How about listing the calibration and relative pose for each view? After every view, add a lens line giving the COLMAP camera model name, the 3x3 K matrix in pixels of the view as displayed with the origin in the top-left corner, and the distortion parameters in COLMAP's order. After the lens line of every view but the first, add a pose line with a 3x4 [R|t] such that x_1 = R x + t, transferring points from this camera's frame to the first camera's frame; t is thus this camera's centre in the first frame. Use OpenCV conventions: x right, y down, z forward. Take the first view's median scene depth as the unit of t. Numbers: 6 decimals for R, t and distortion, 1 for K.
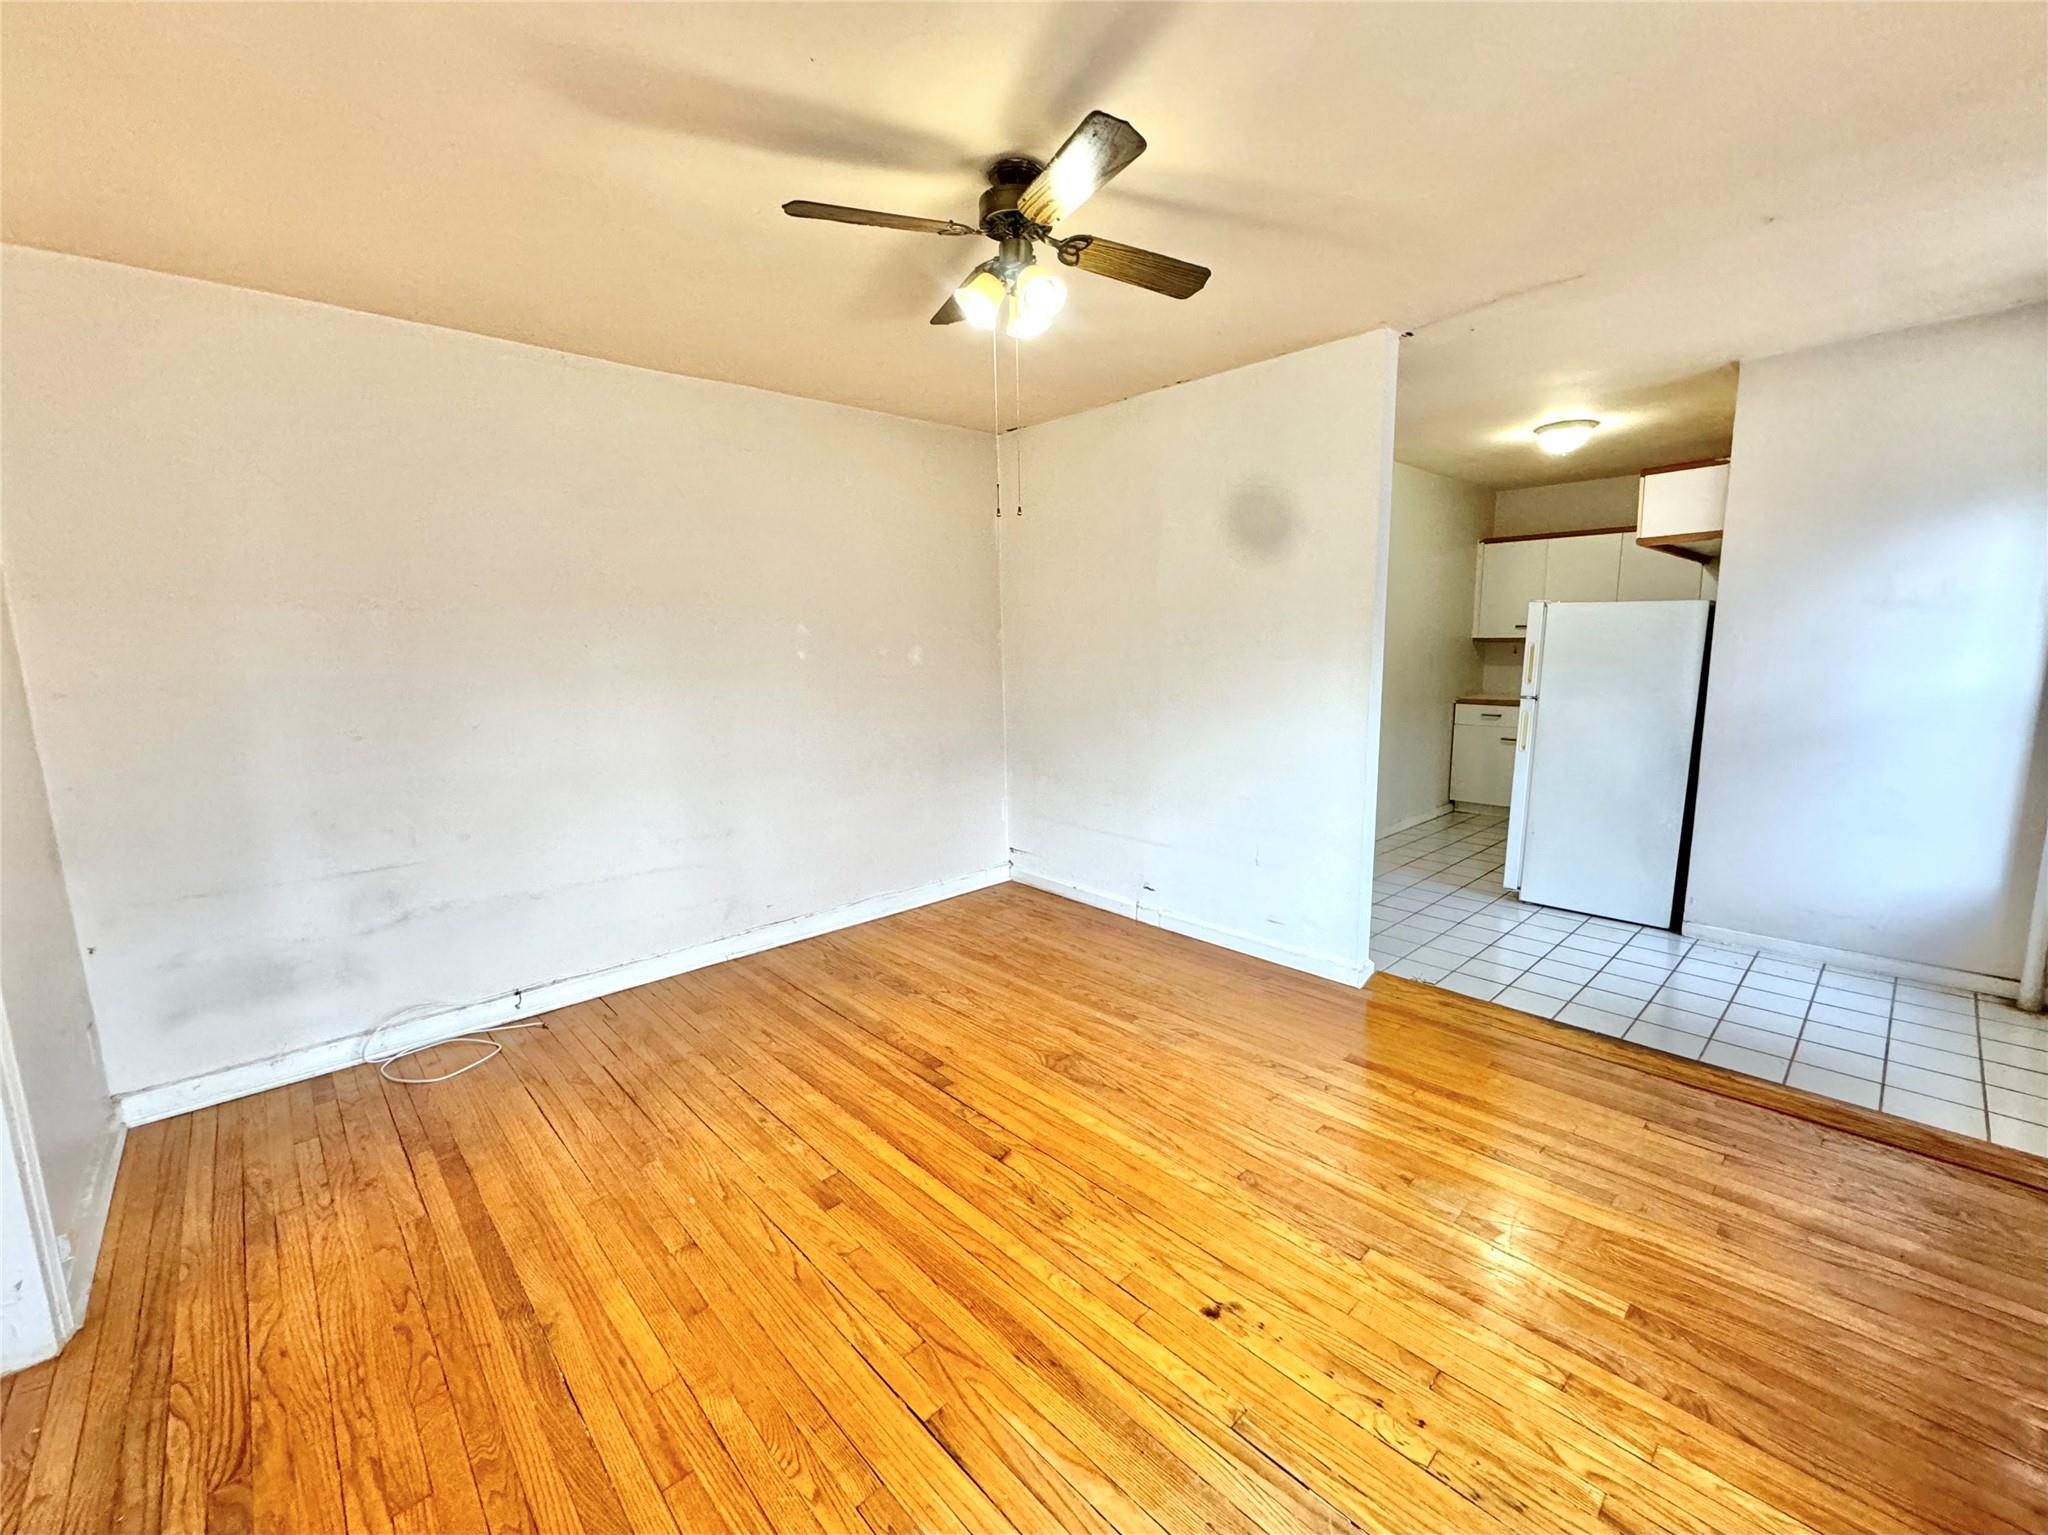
lens RADIAL K [[832.6, 0, 1024.0], [0, 832.6, 767.5], [0, 0, 1]] dist [-0.001963, -0.000224]
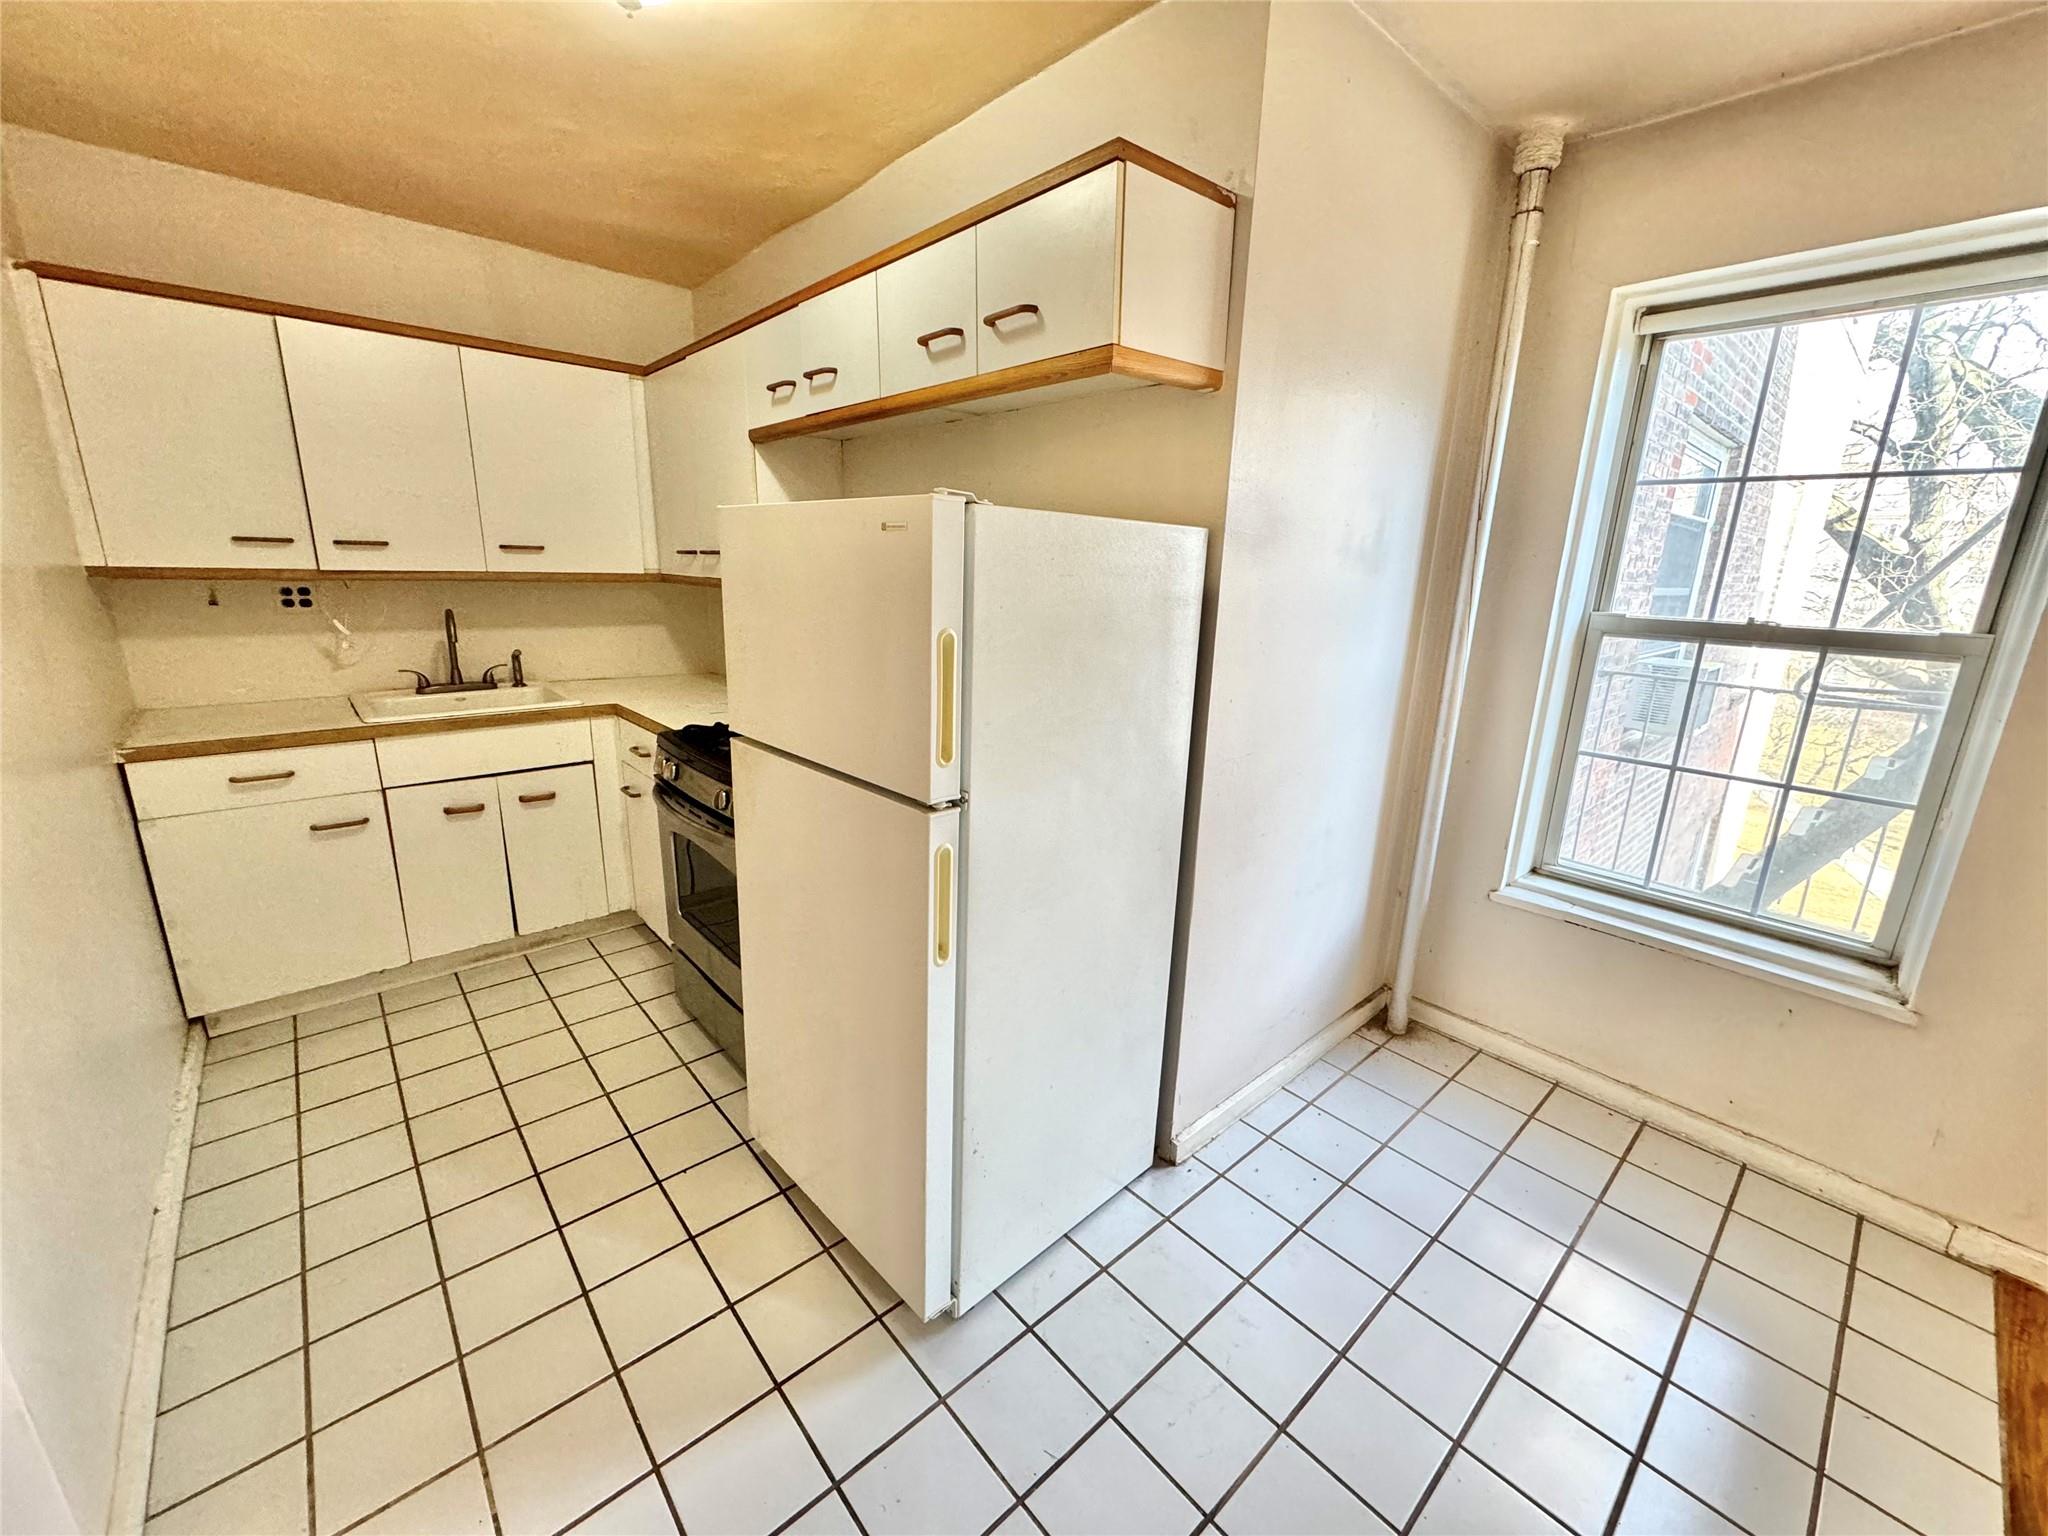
lens RADIAL K [[807.2, 0, 1030.1], [0, 807.2, 766.8], [0, 0, 1]] dist [-0.002570, 0.000054]
pose [[0.015264, -0.230597, 0.972930, 0.500324], [0.120702, 0.966352, 0.227145, -0.259425], [-0.992571, 0.113967, 0.042584, 1.520920]]
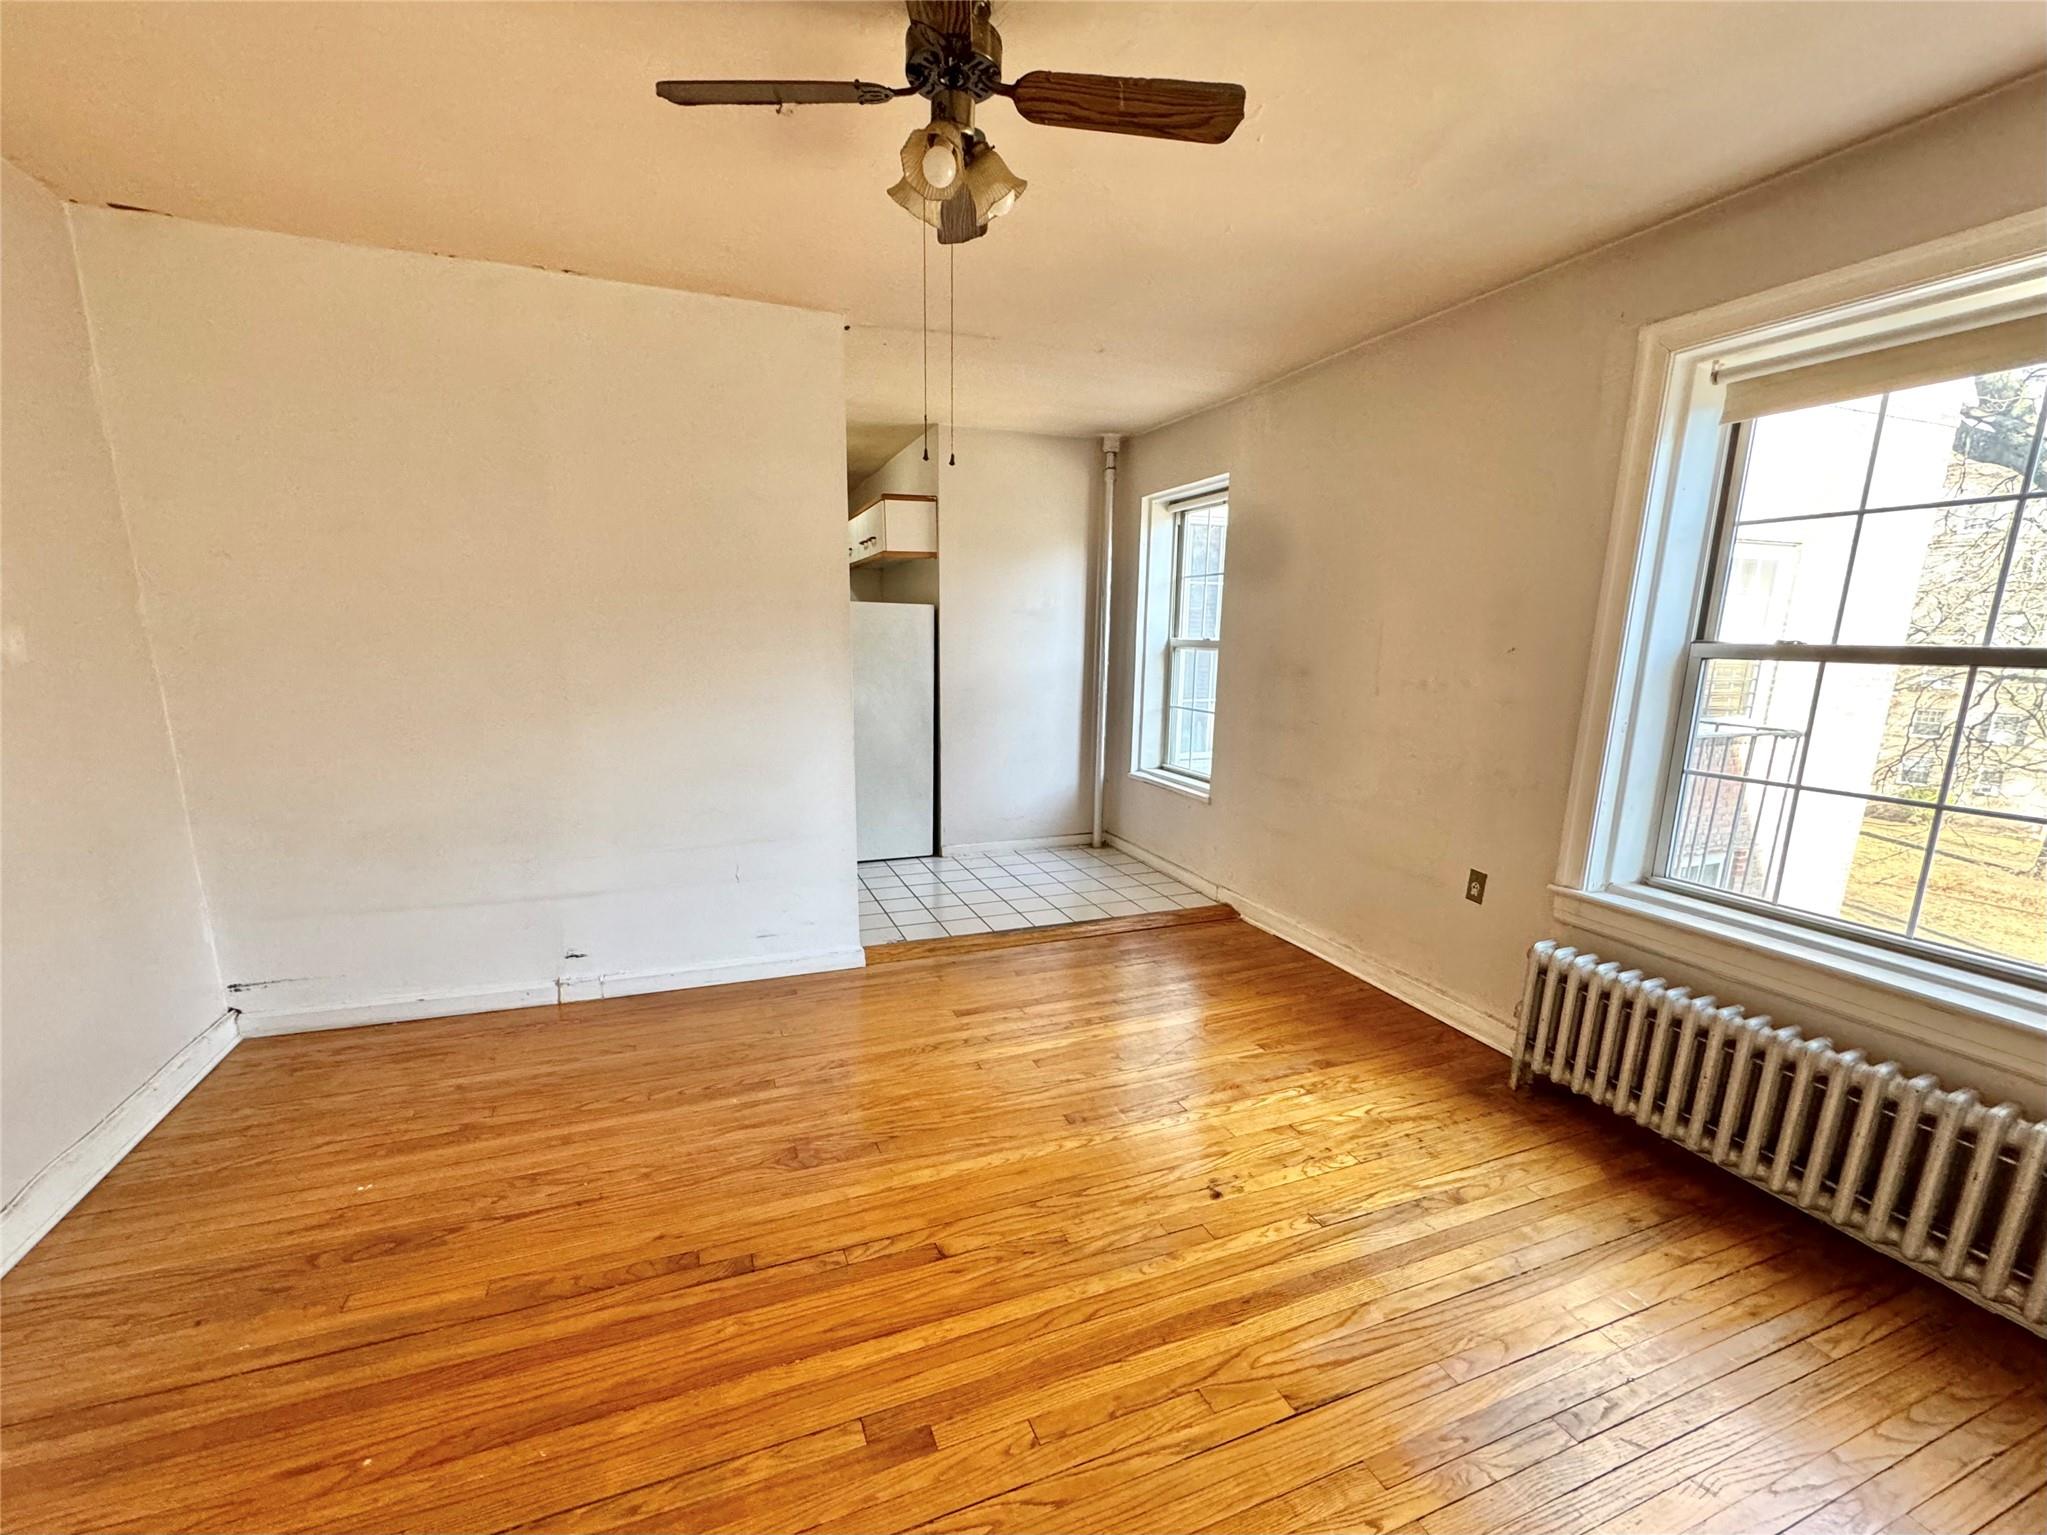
lens RADIAL K [[863.4, 0, 1007.0], [0, 863.4, 825.1], [0, 0, 1]] dist [-0.001946, 0.000068]
pose [[0.372189, -0.184804, 0.909573, -0.636262], [0.121359, 0.981254, 0.149709, -0.067302], [-0.920189, 0.054664, 0.387640, 0.521359]]
